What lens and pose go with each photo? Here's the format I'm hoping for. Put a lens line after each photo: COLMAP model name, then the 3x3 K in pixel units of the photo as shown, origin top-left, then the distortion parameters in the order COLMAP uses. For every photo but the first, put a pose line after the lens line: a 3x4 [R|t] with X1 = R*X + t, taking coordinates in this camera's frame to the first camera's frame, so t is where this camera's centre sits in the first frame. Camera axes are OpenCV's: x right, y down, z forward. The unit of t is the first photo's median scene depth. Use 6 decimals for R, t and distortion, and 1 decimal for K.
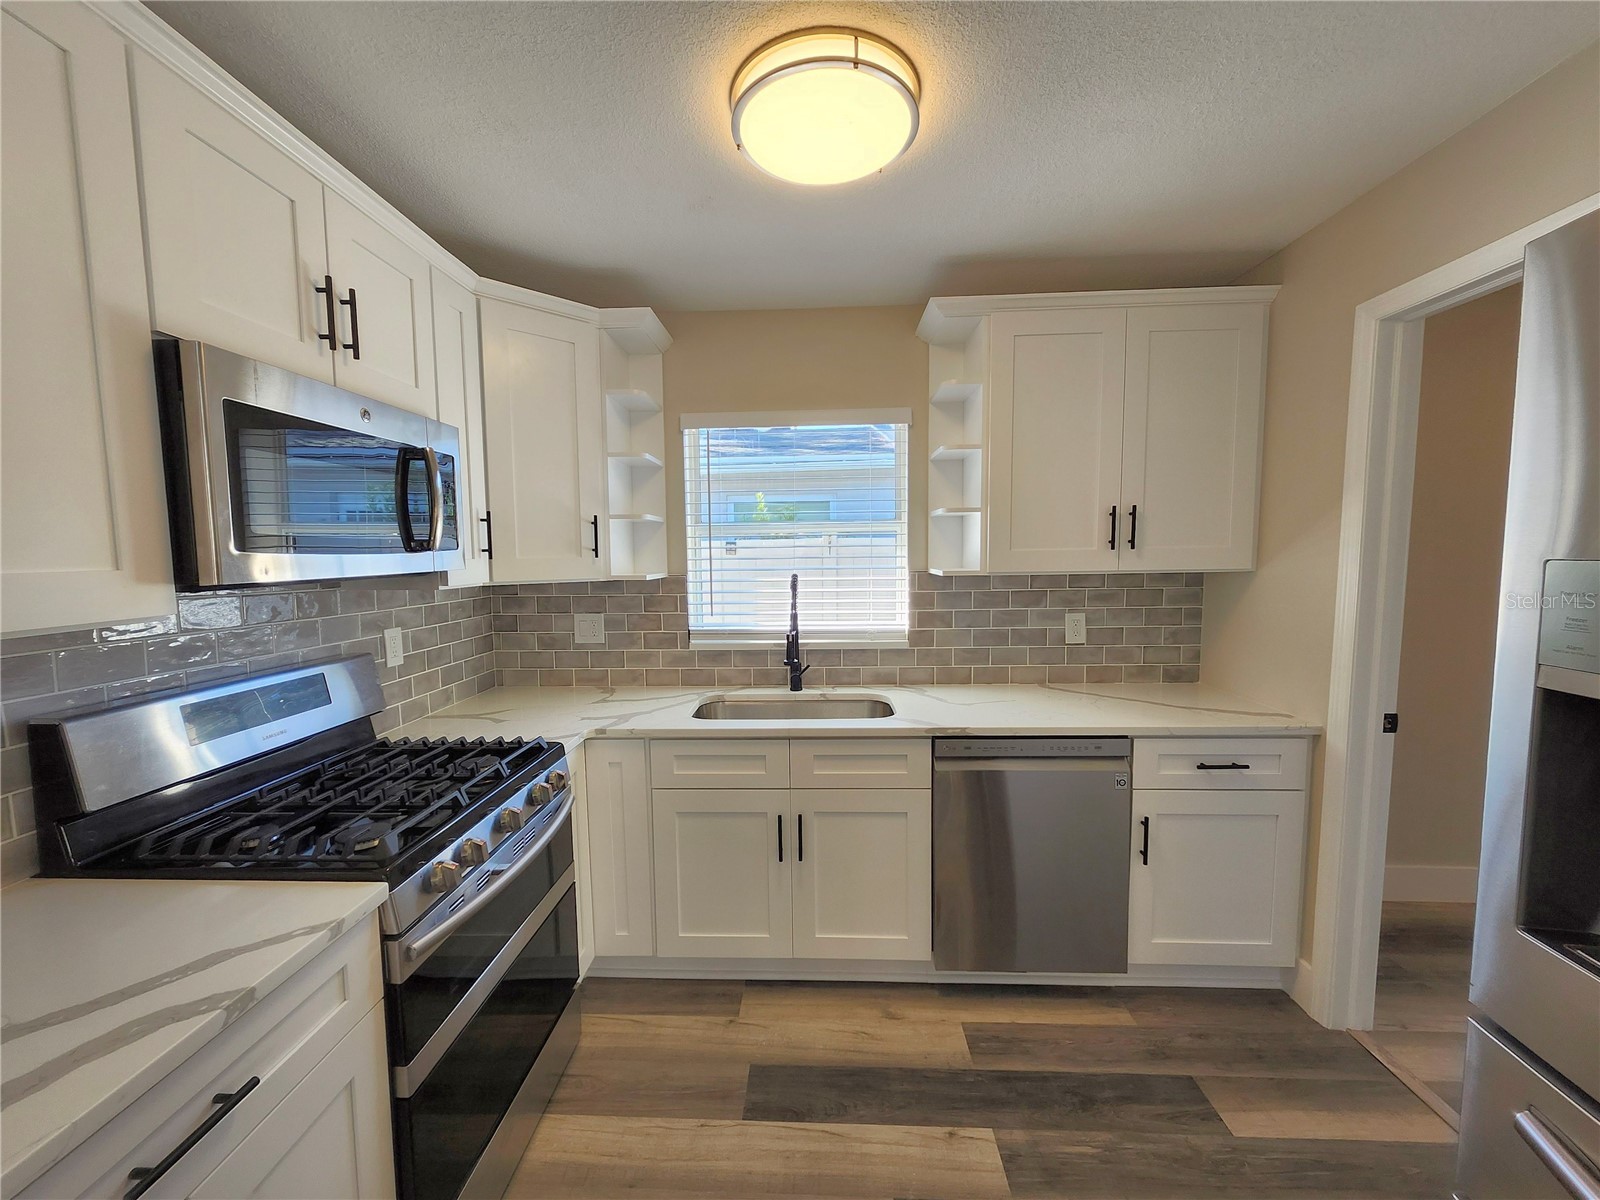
lens RADIAL K [[626.3, 0, 792.3], [0, 626.3, 603.2], [0, 0, 1]] dist [0.001012, -0.000300]
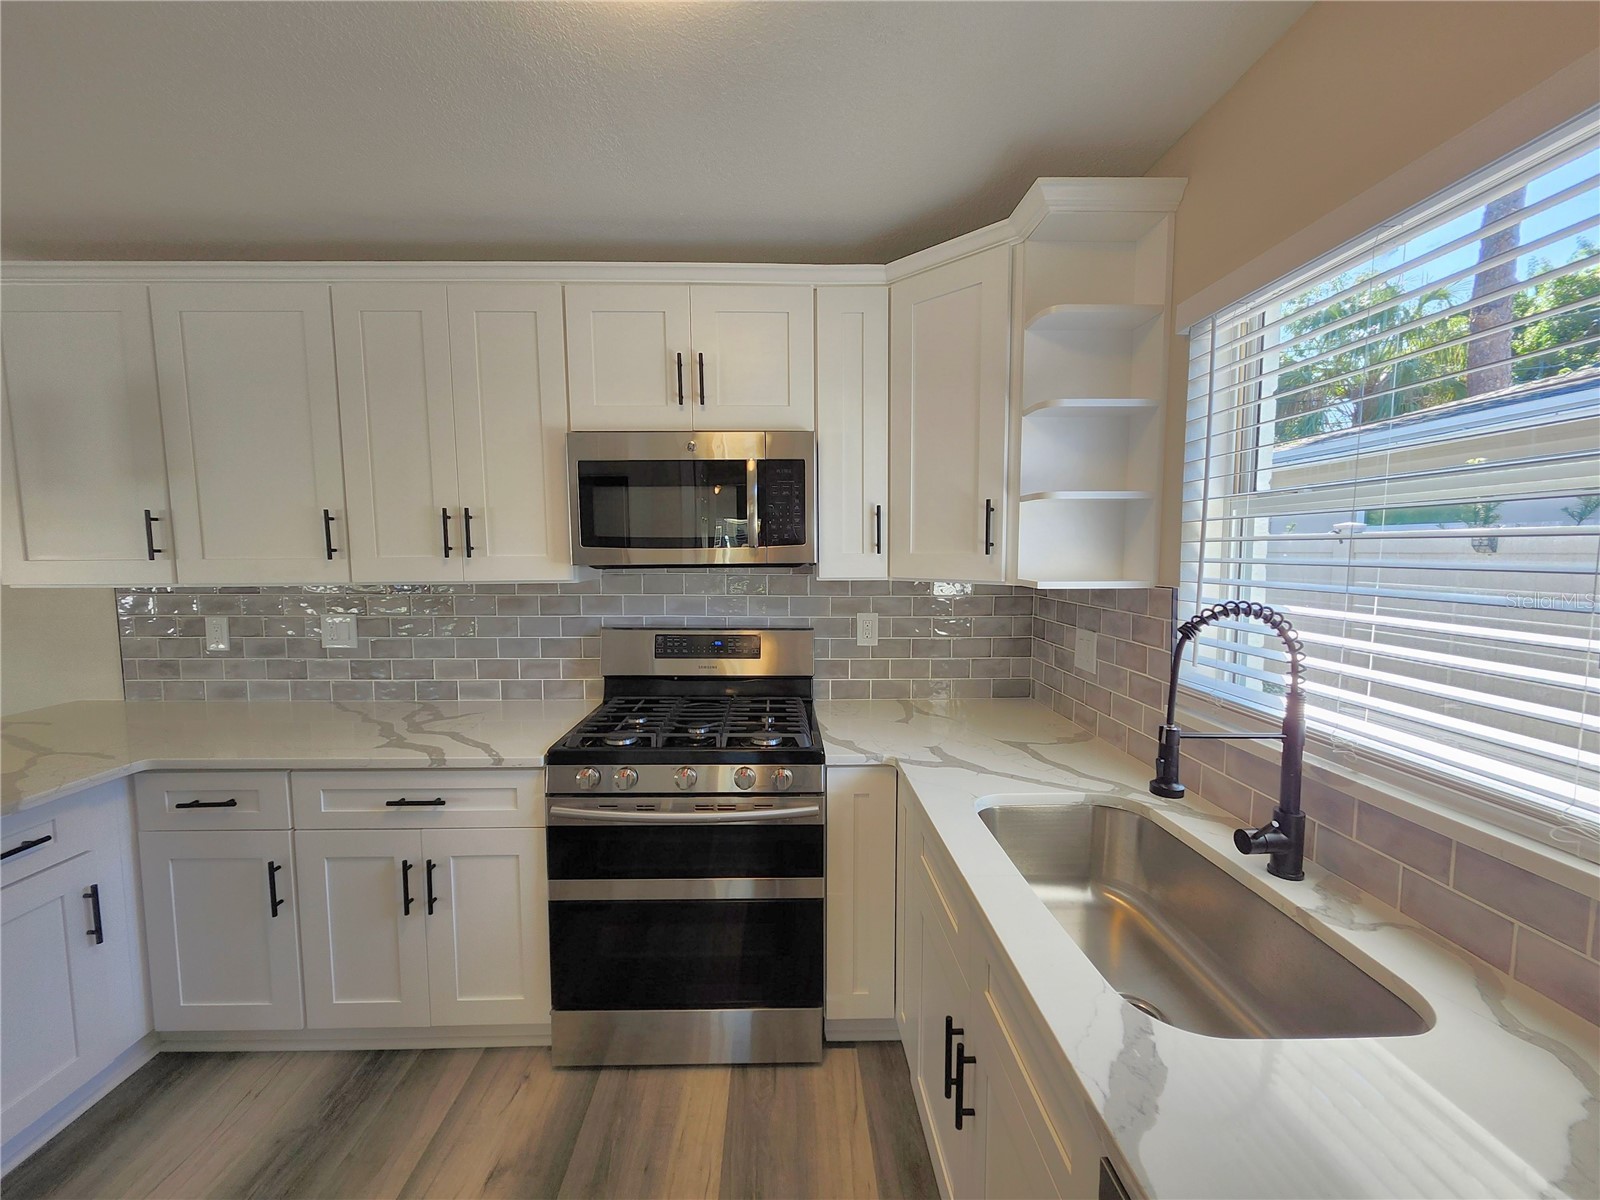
lens RADIAL K [[626.3, 0, 792.3], [0, 626.3, 603.2], [0, 0, 1]] dist [0.001012, -0.000300]
pose [[0.068801, 0.096252, -0.992976, 0.429014], [-0.079469, 0.992701, 0.090719, -0.061750], [0.994460, 0.072669, 0.075948, 0.682170]]
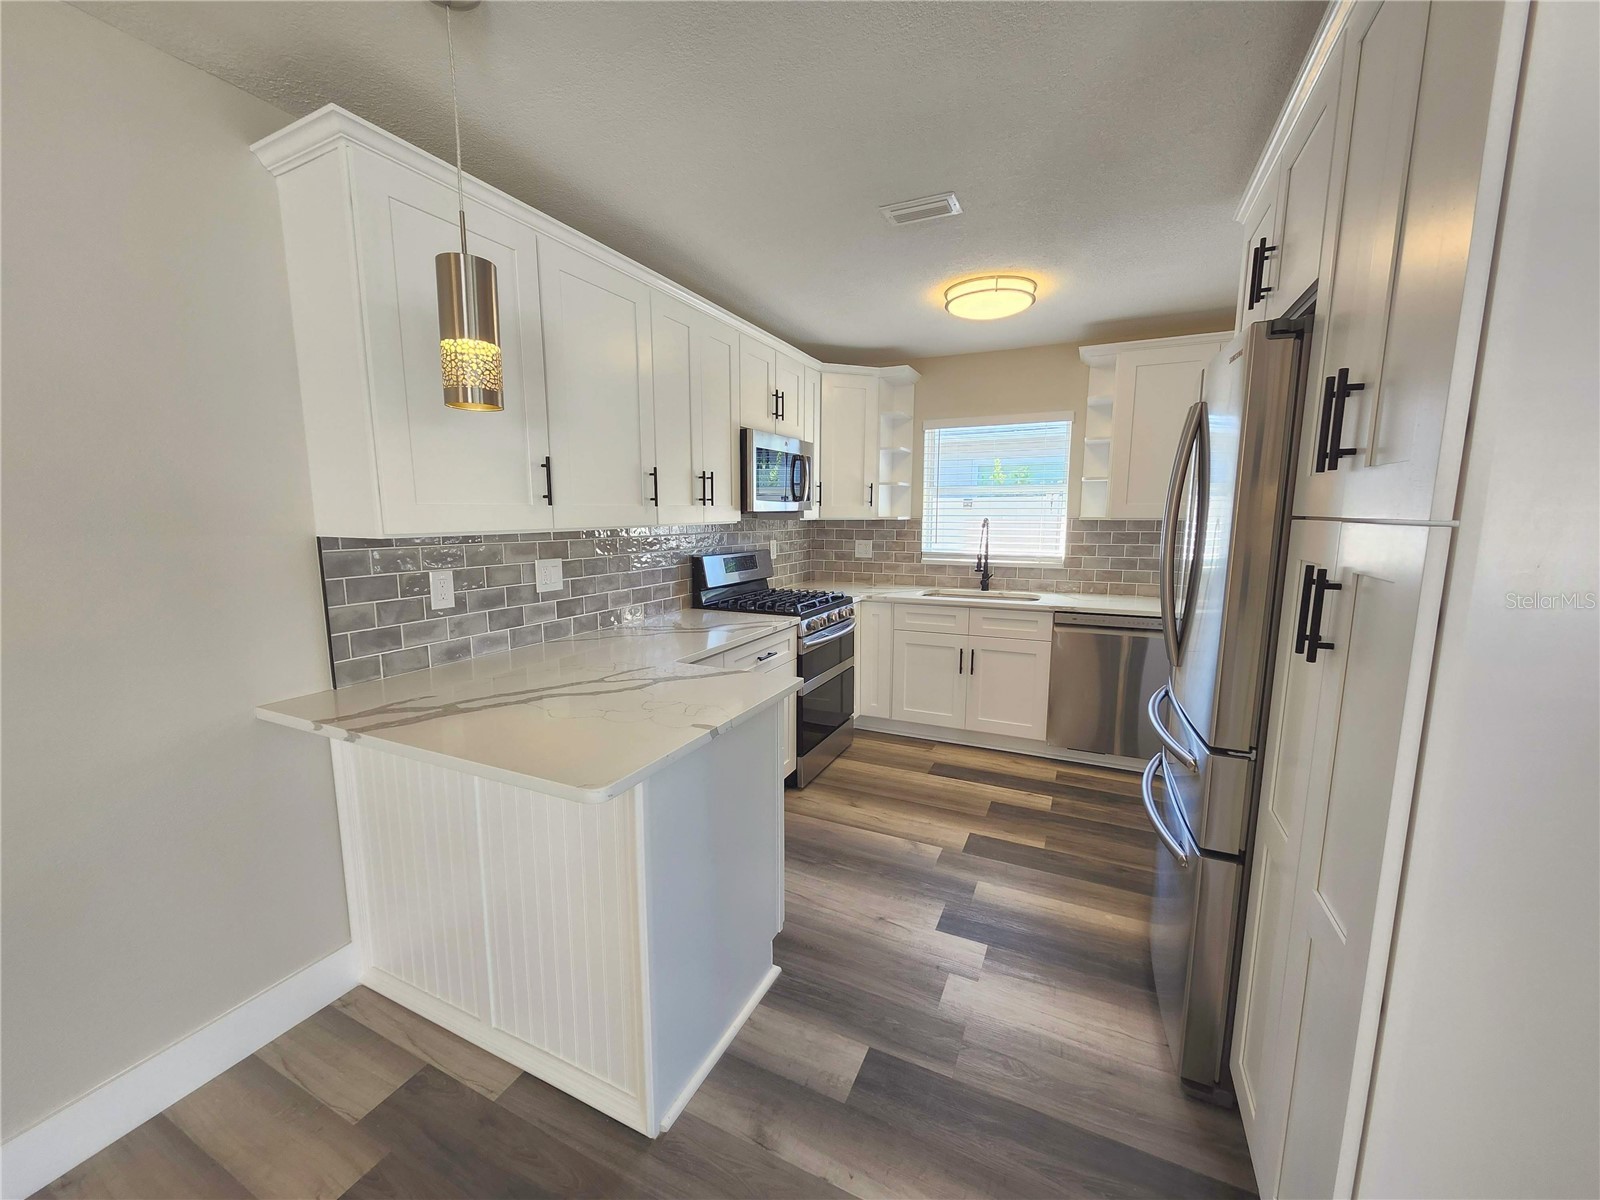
lens RADIAL K [[626.3, 0, 792.3], [0, 626.3, 603.2], [0, 0, 1]] dist [0.001012, -0.000300]
pose [[0.919510, 0.069535, -0.386867, 0.195341], [-0.043259, 0.996151, 0.076229, 0.076300], [0.390679, -0.053358, 0.918979, -0.756734]]
